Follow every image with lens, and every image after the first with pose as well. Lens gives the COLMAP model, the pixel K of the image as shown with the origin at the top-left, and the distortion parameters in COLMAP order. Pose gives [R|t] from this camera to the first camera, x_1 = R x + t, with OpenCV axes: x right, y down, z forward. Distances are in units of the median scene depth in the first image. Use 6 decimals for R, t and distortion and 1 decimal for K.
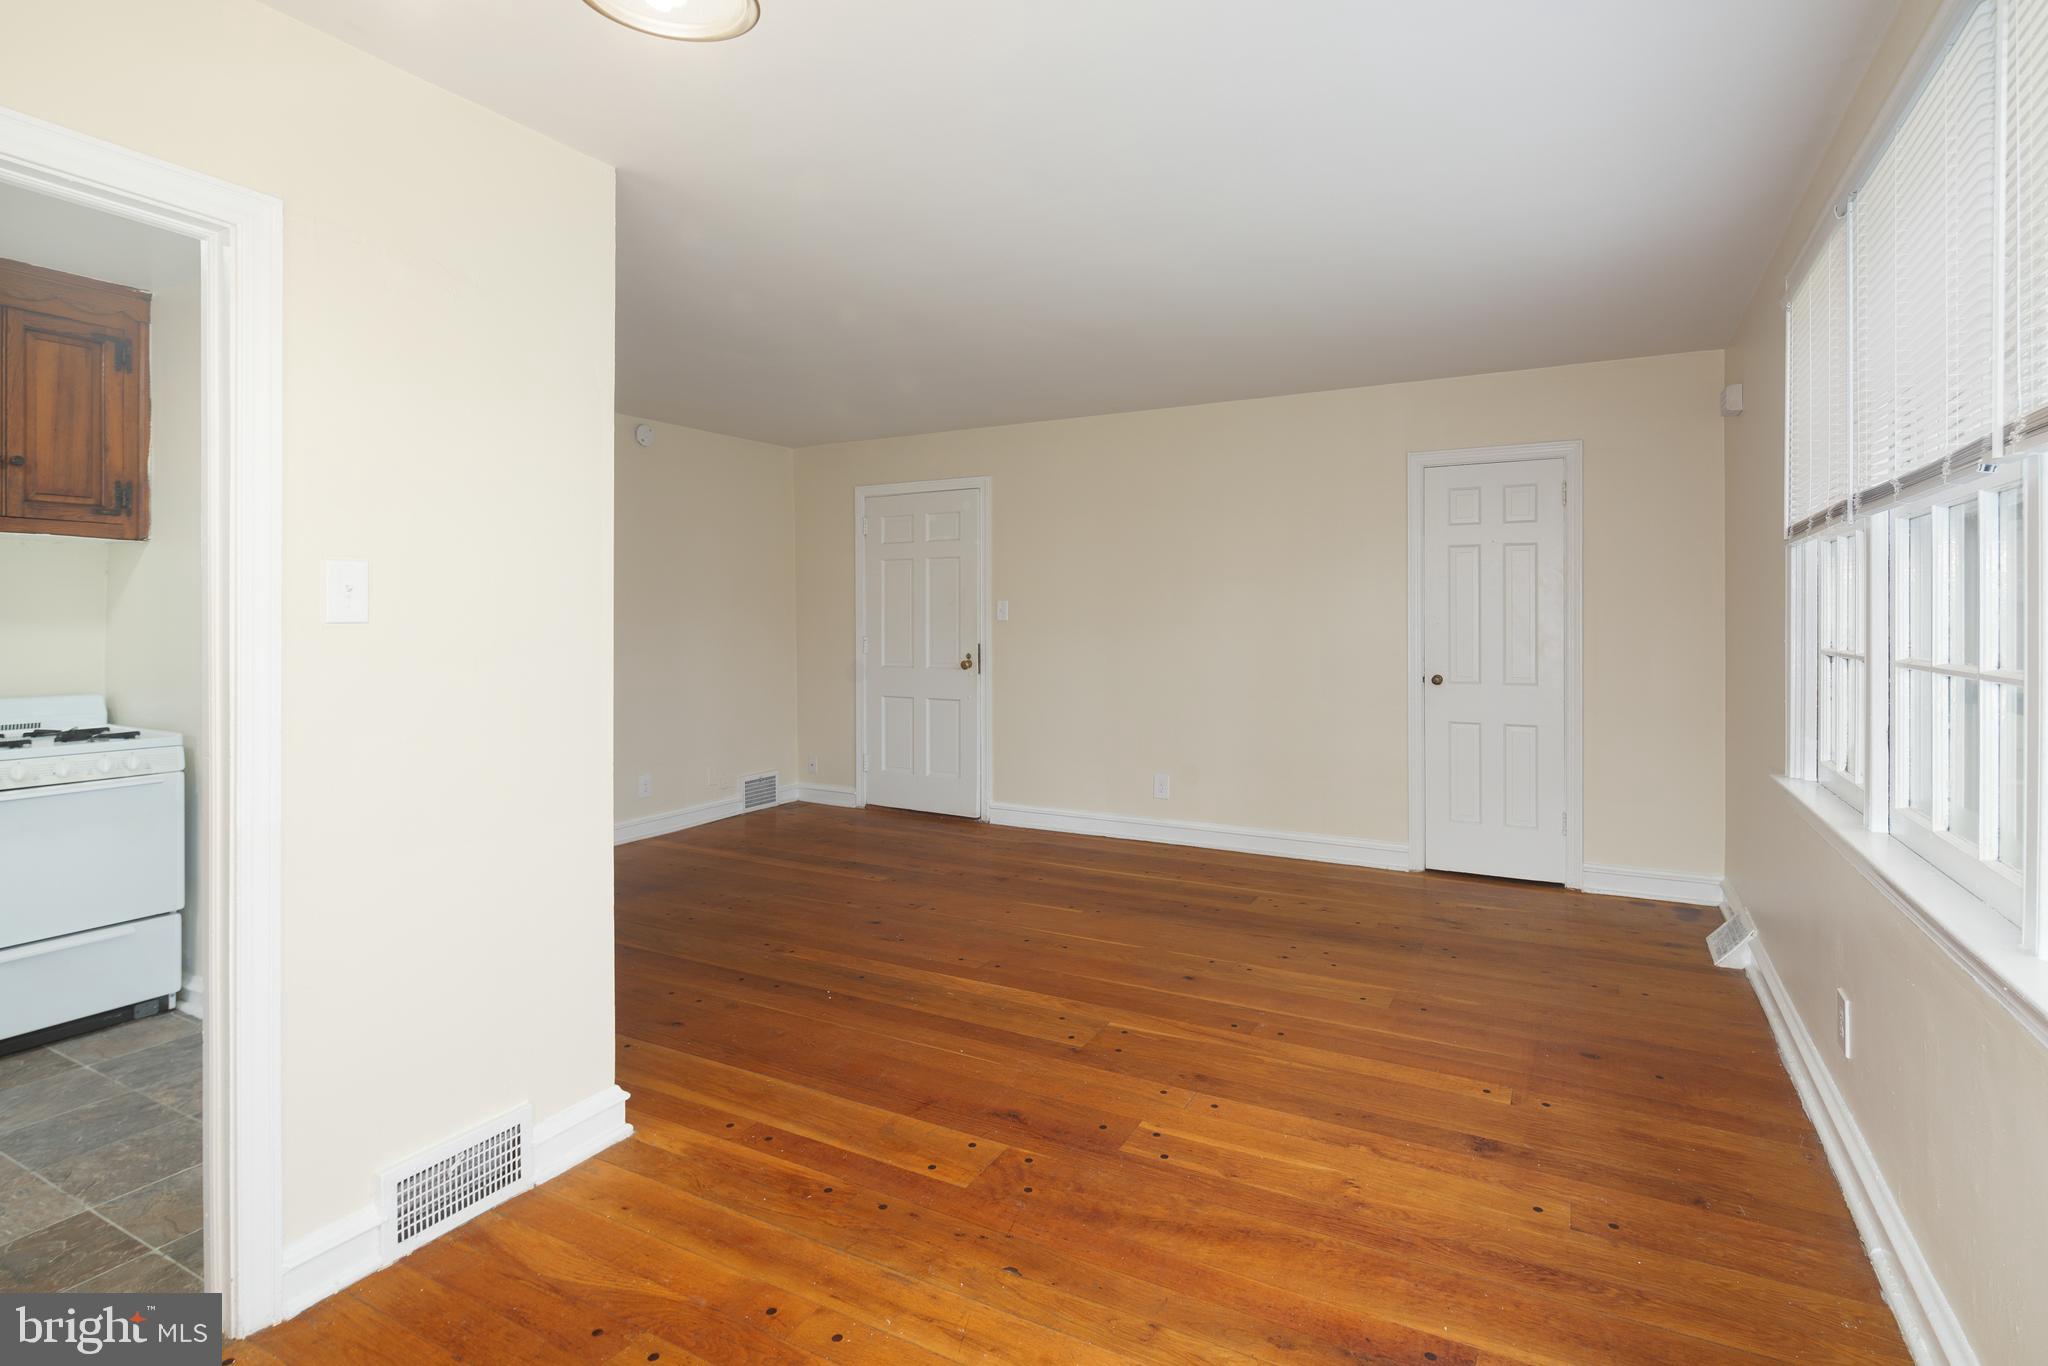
lens RADIAL K [[997.4, 0, 1021.1], [0, 997.4, 615.4], [0, 0, 1]] dist [0.005661, -0.004759]
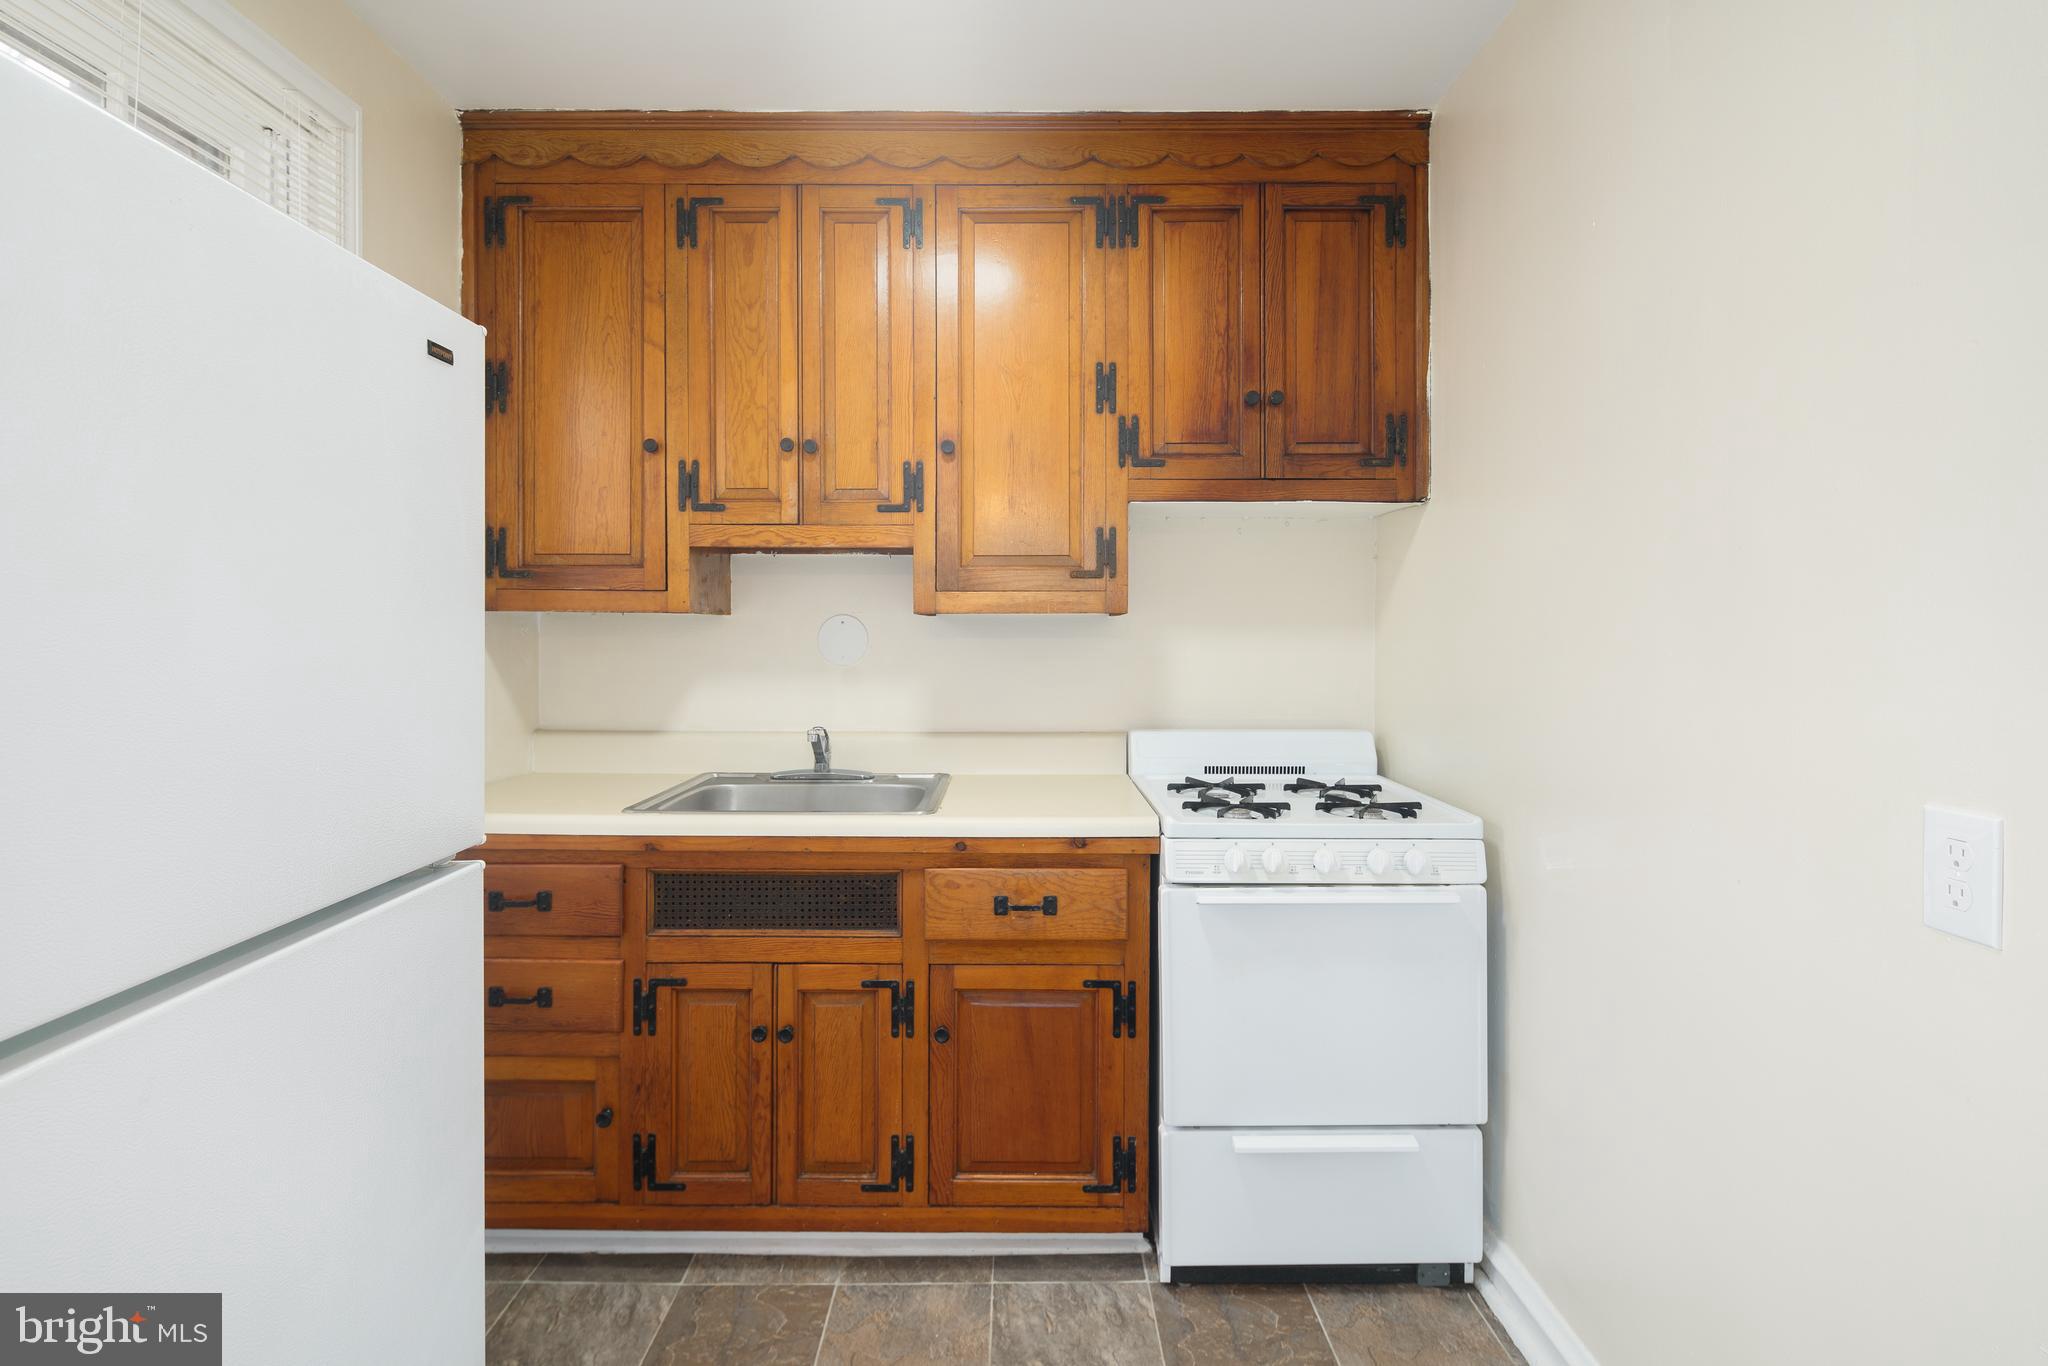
lens RADIAL K [[997.4, 0, 1003.9], [0, 997.4, 629.8], [0, 0, 1]] dist [0.005661, -0.004759]
pose [[0.462788, -0.002379, -0.886466, -0.451040], [0.003768, 0.999993, -0.000717, 0.007493], [0.886461, -0.003009, 0.462794, 0.482227]]
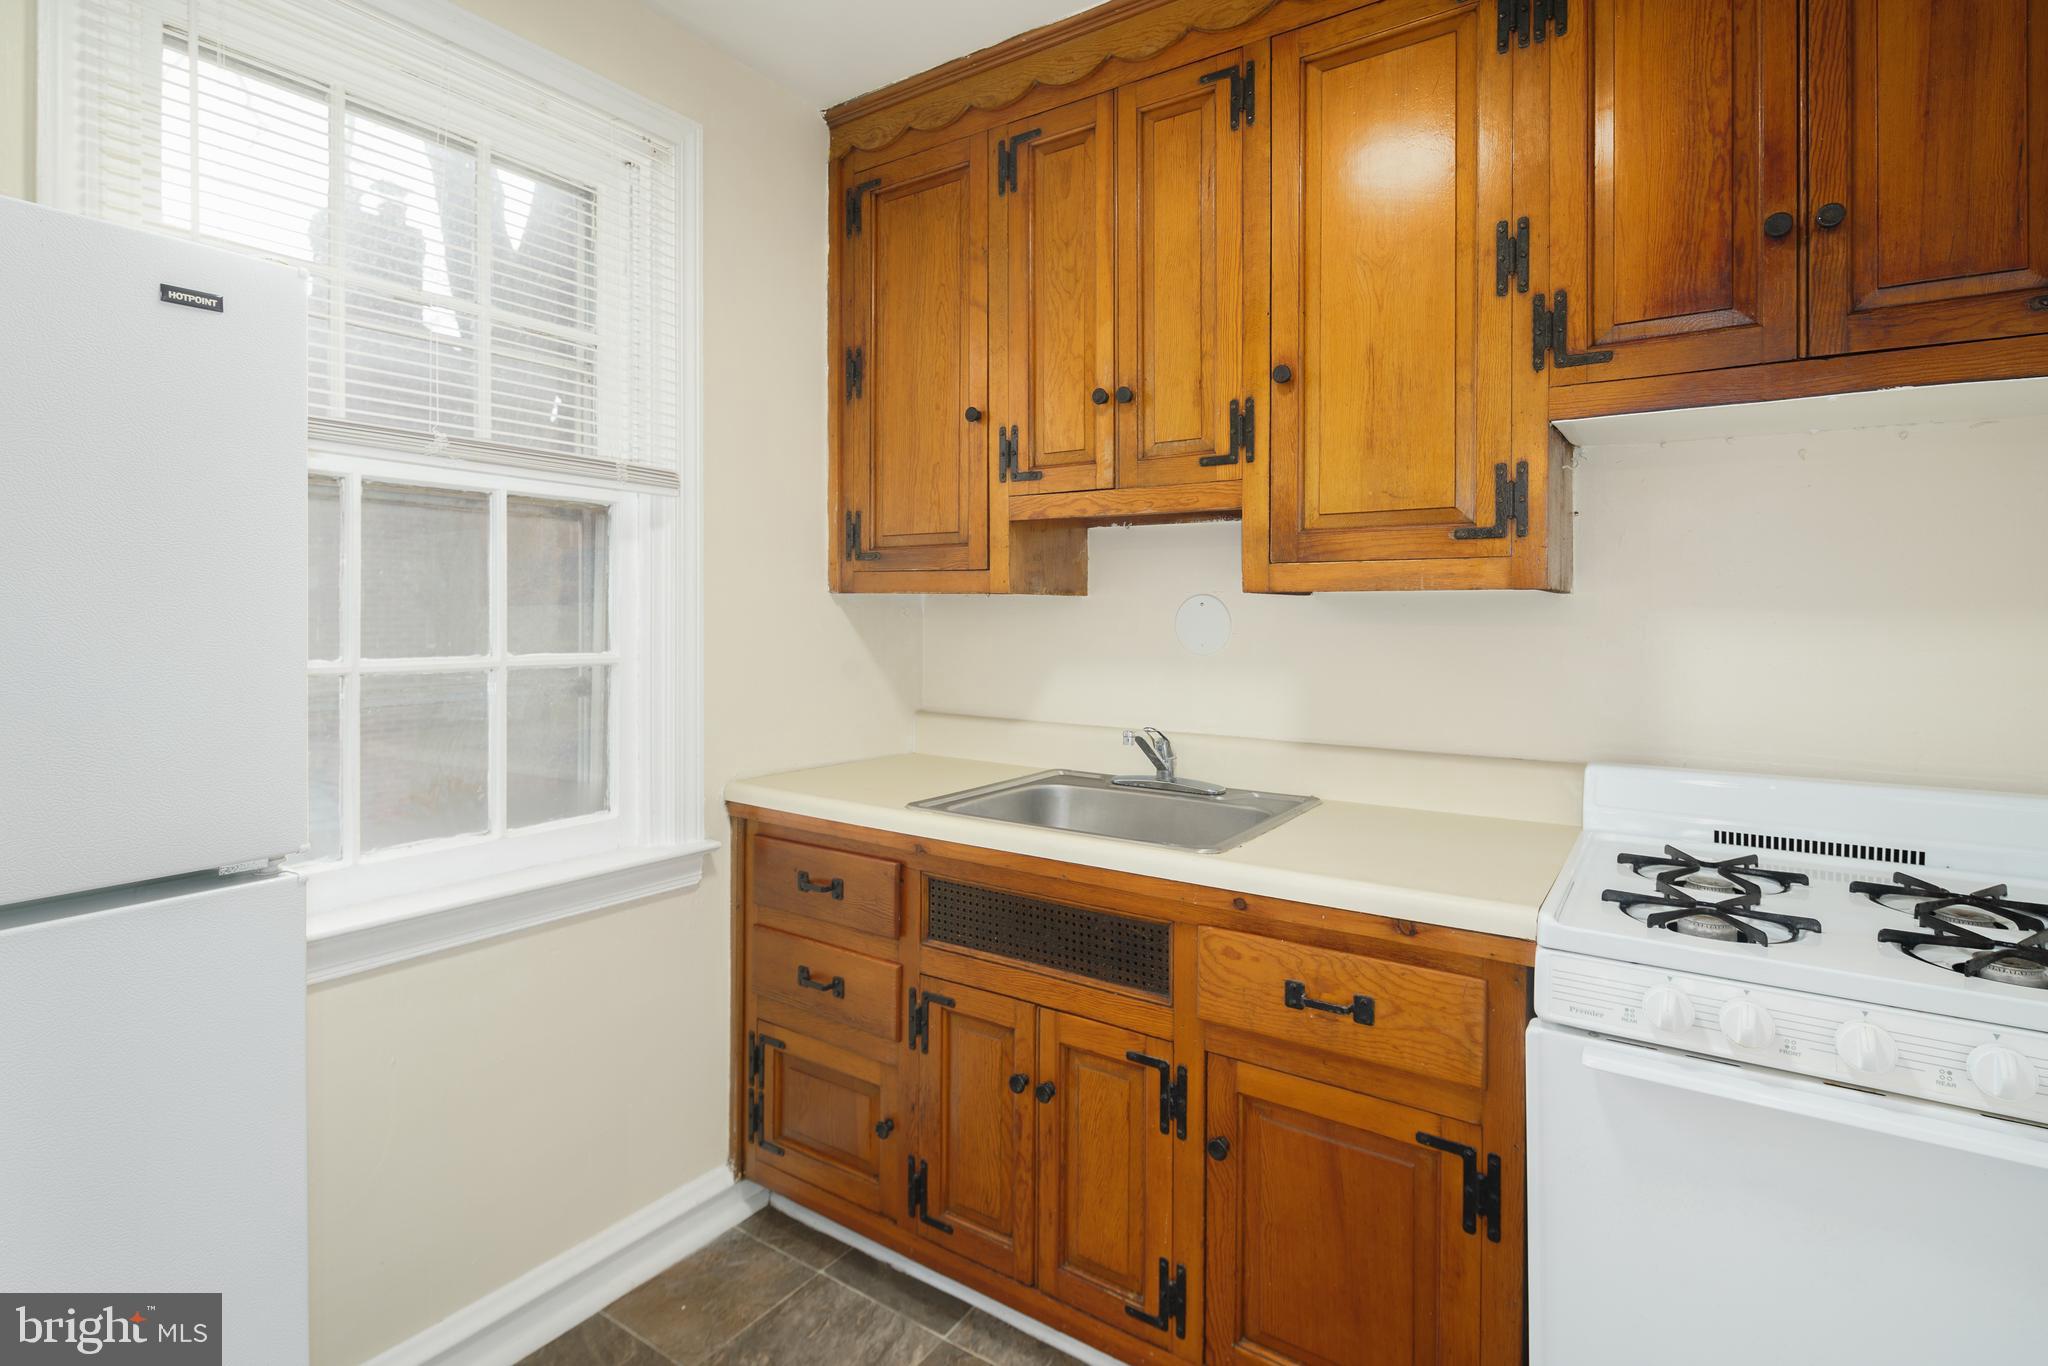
lens RADIAL K [[997.4, 0, 1014.5], [0, 997.4, 612.9], [0, 0, 1]] dist [0.005661, -0.004759]
pose [[-0.105952, -0.001030, -0.994371, -0.538292], [0.000143, 0.999999, -0.001051, 0.007339], [0.994371, -0.000254, -0.105952, 0.679461]]
